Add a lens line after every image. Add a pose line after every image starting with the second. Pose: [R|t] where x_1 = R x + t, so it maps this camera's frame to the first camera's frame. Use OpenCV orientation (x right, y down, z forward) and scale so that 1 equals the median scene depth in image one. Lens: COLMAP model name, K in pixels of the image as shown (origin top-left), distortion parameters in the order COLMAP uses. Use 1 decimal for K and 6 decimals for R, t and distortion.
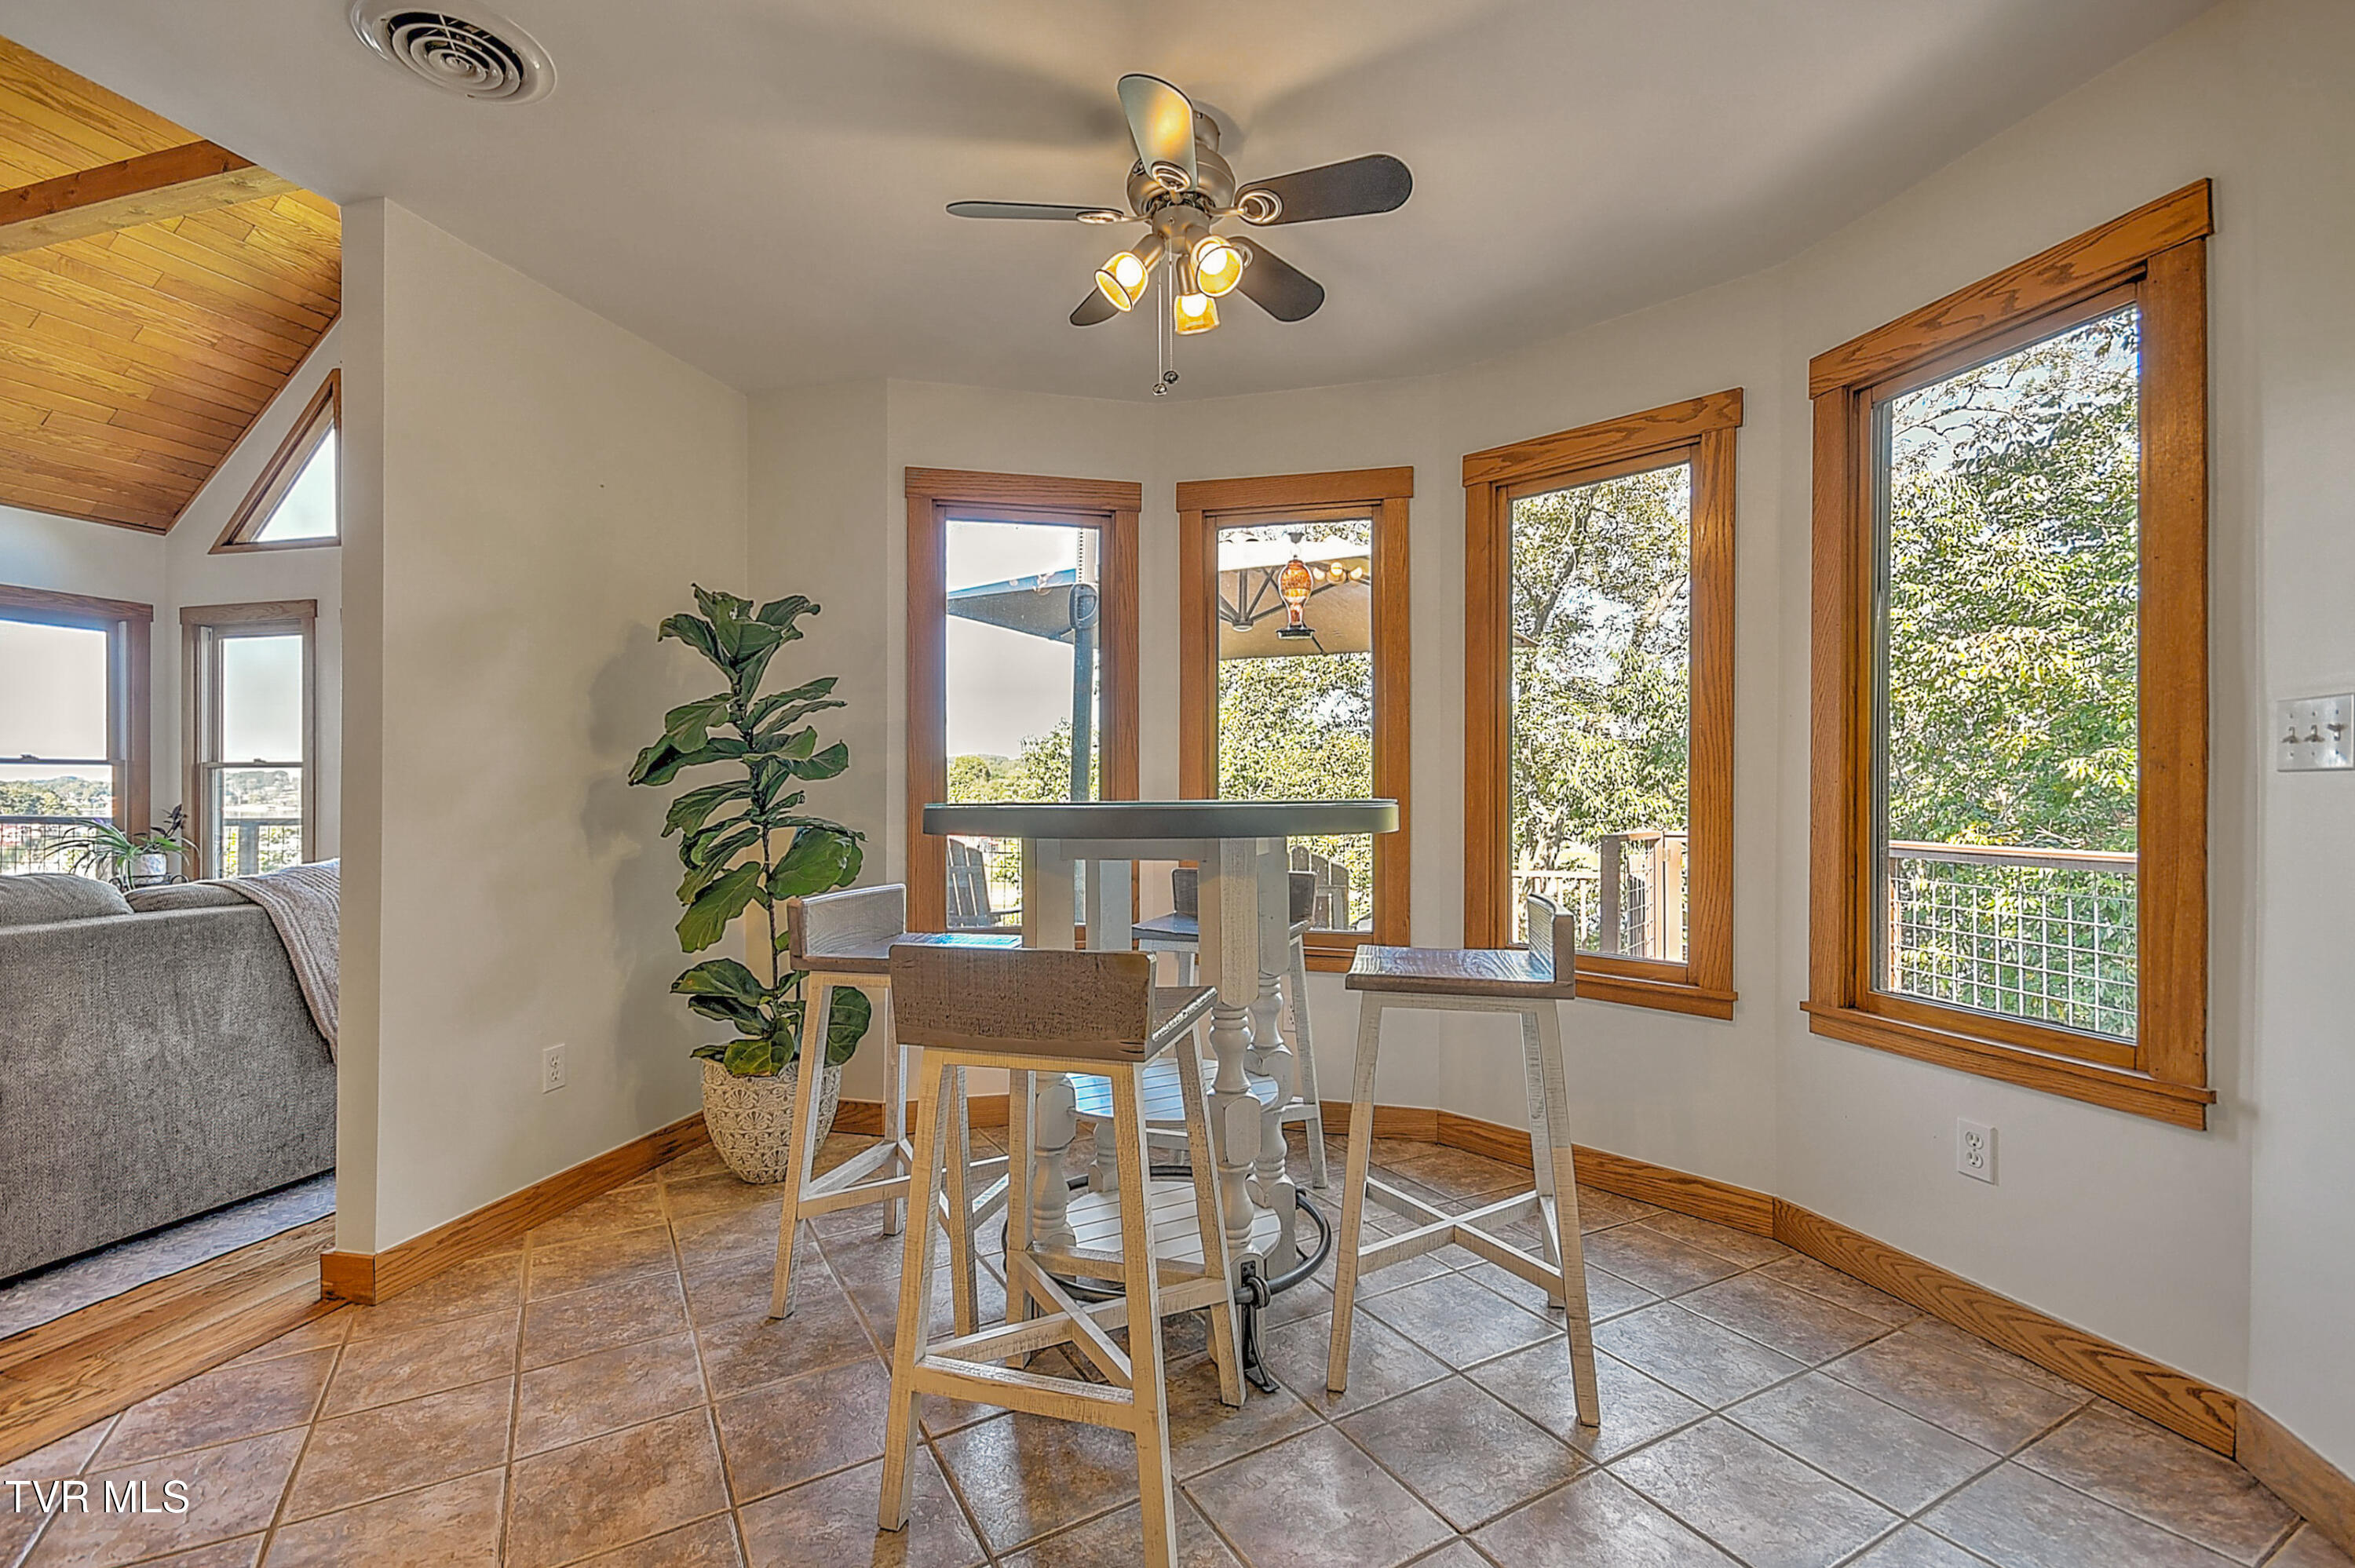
lens RADIAL K [[1042.6, 0, 1183.4], [0, 1042.6, 791.4], [0, 0, 1]] dist [0.001372, -0.000663]
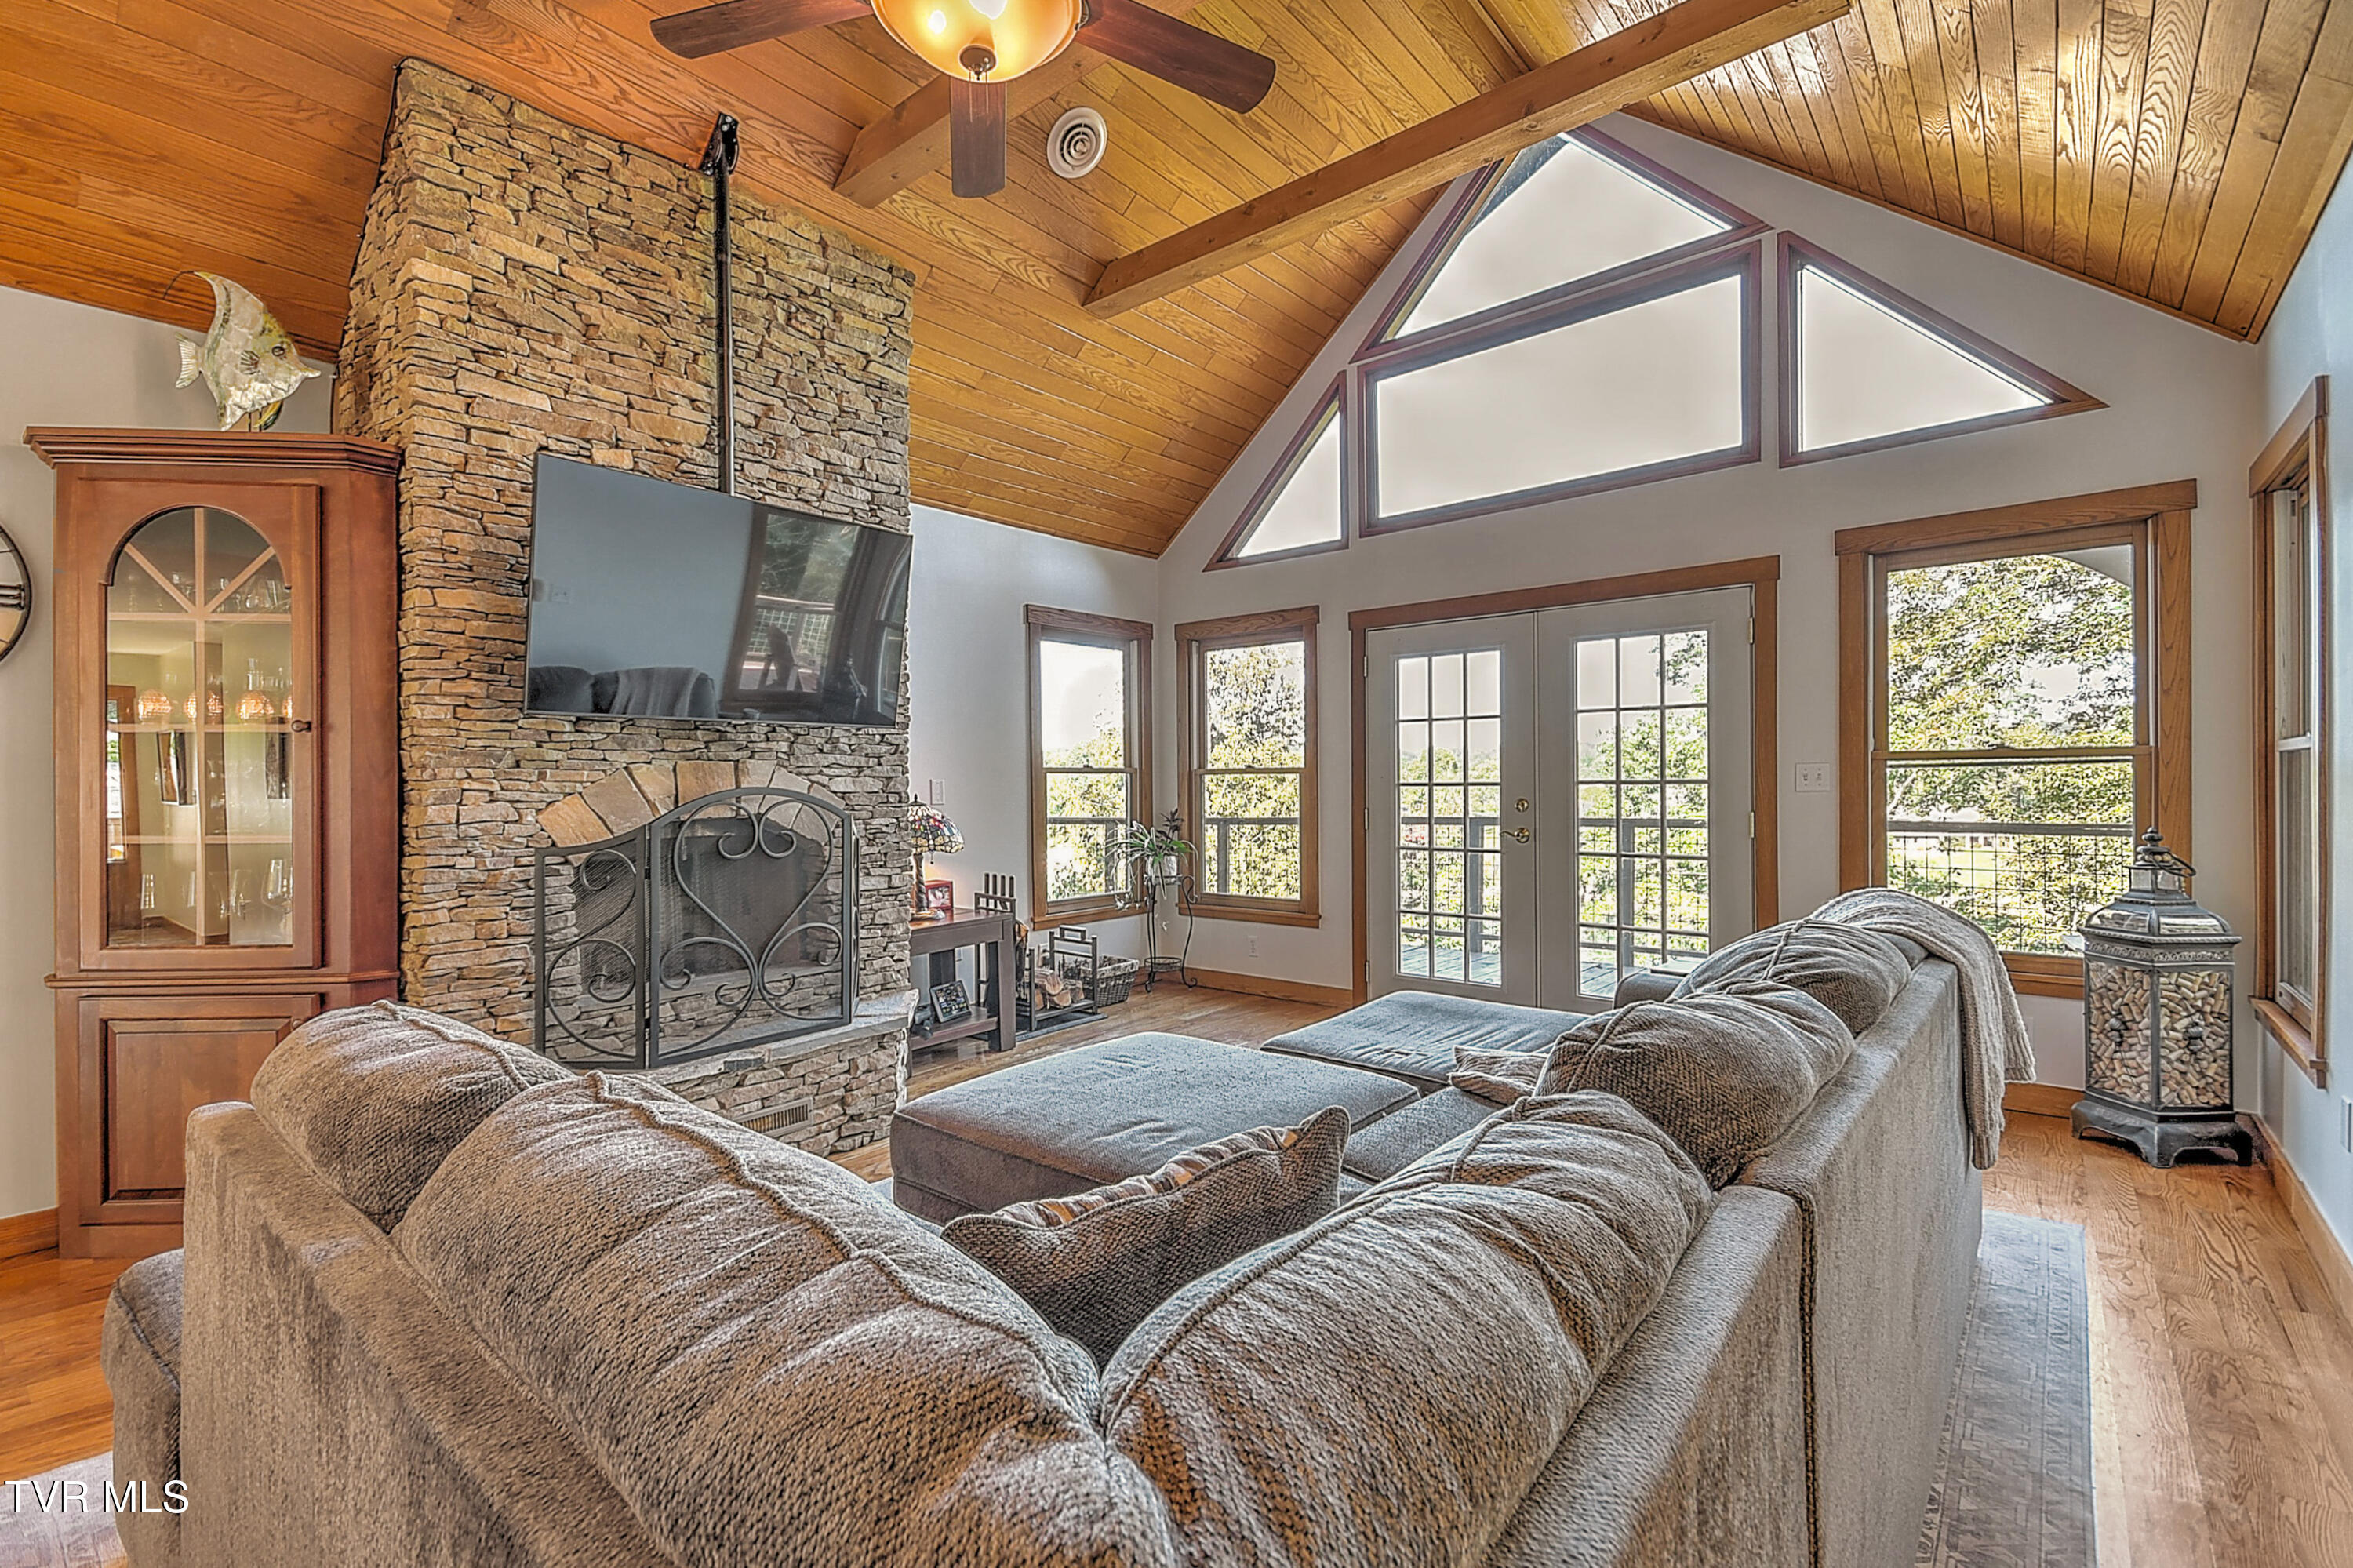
lens RADIAL K [[1041.9, 0, 1176.1], [0, 1041.9, 793.5], [0, 0, 1]] dist [0.001372, -0.000663]
pose [[0.913639, -0.007093, -0.406466, -0.531074], [0.003756, 0.999952, -0.009007, 0.006714], [0.406510, 0.006702, 0.913622, 0.024403]]
